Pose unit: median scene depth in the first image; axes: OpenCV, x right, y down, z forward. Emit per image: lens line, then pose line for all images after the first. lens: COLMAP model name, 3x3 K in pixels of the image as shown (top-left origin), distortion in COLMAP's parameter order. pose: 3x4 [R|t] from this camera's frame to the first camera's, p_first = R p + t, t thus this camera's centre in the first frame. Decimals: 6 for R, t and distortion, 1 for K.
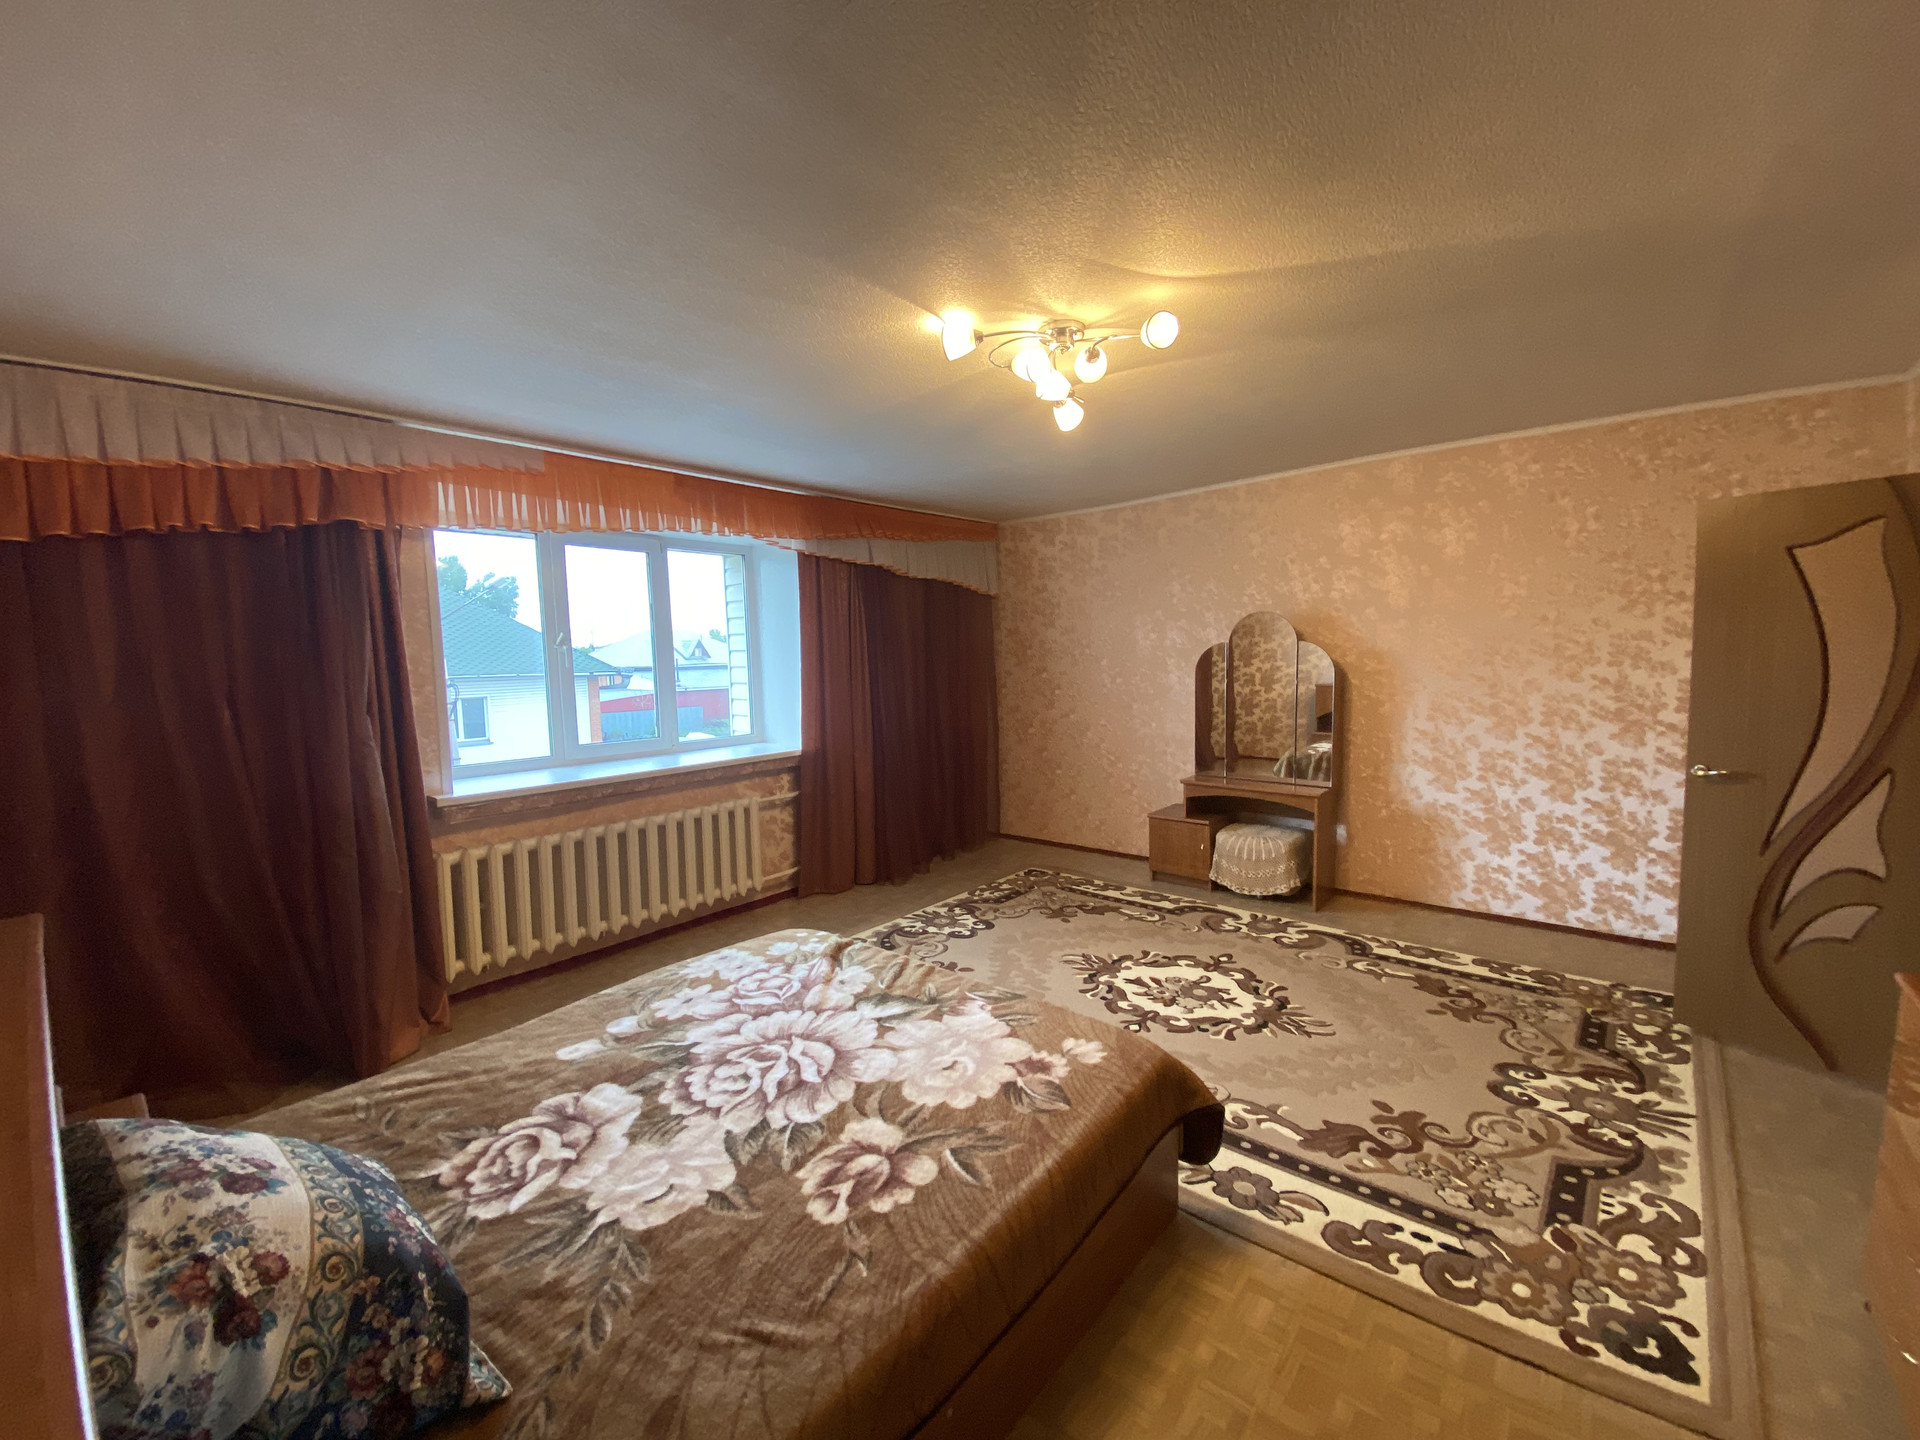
lens RADIAL K [[780.3, 0, 972.6], [0, 780.3, 713.3], [0, 0, 1]] dist [-0.002532, -0.000579]
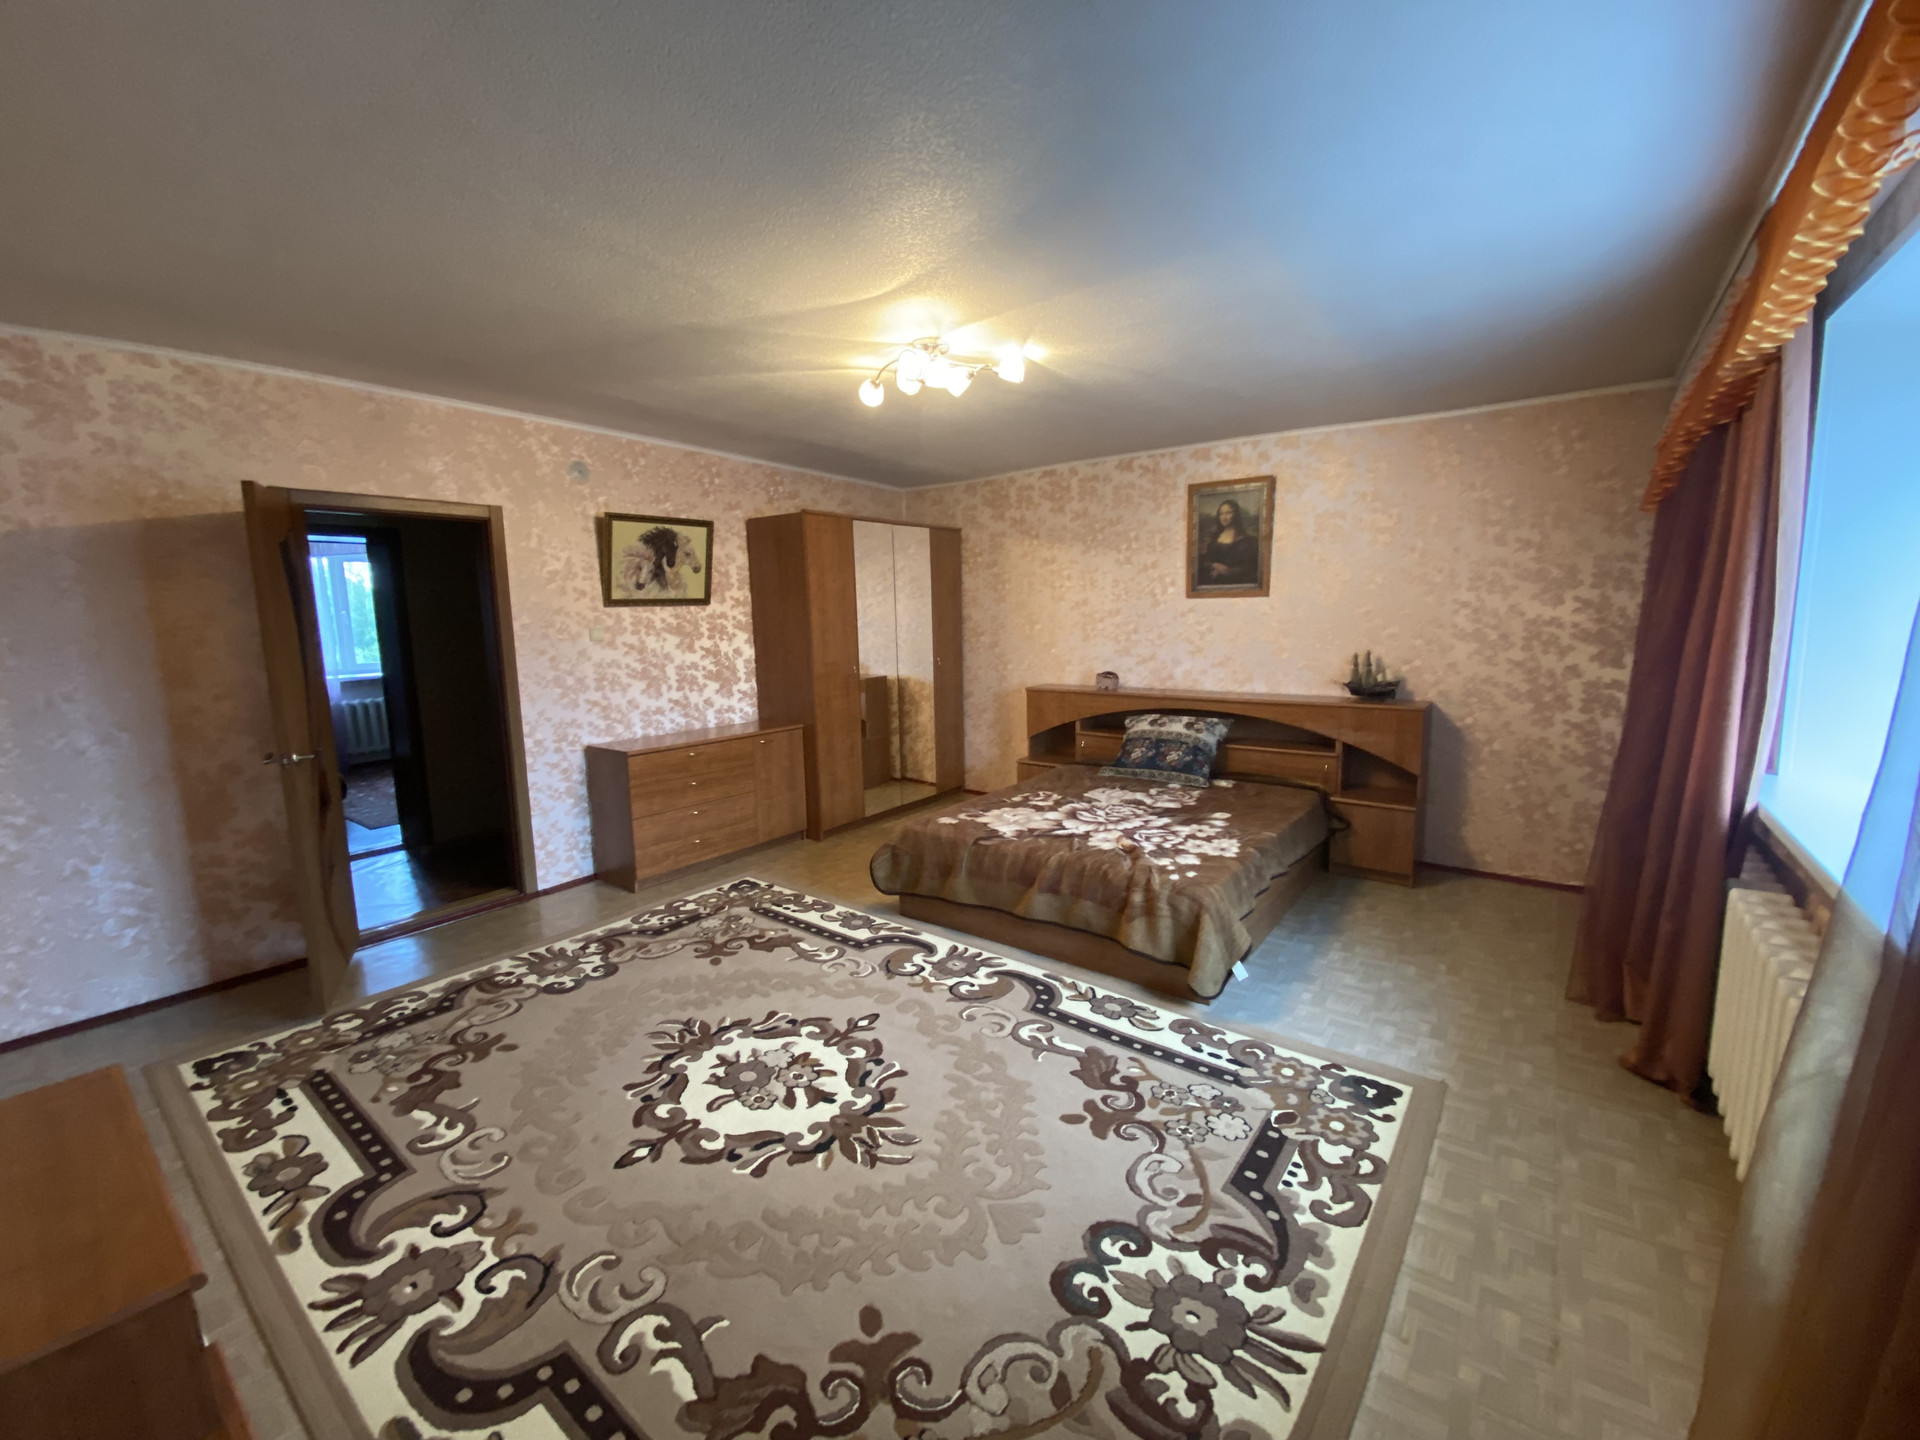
lens RADIAL K [[780.3, 0, 967.3], [0, 780.3, 723.4], [0, 0, 1]] dist [-0.002532, -0.000579]
pose [[-0.998085, 0.049533, -0.037052, 0.095209], [0.039923, 0.973349, 0.225825, -0.140911], [0.047250, 0.223913, -0.973463, 1.737549]]
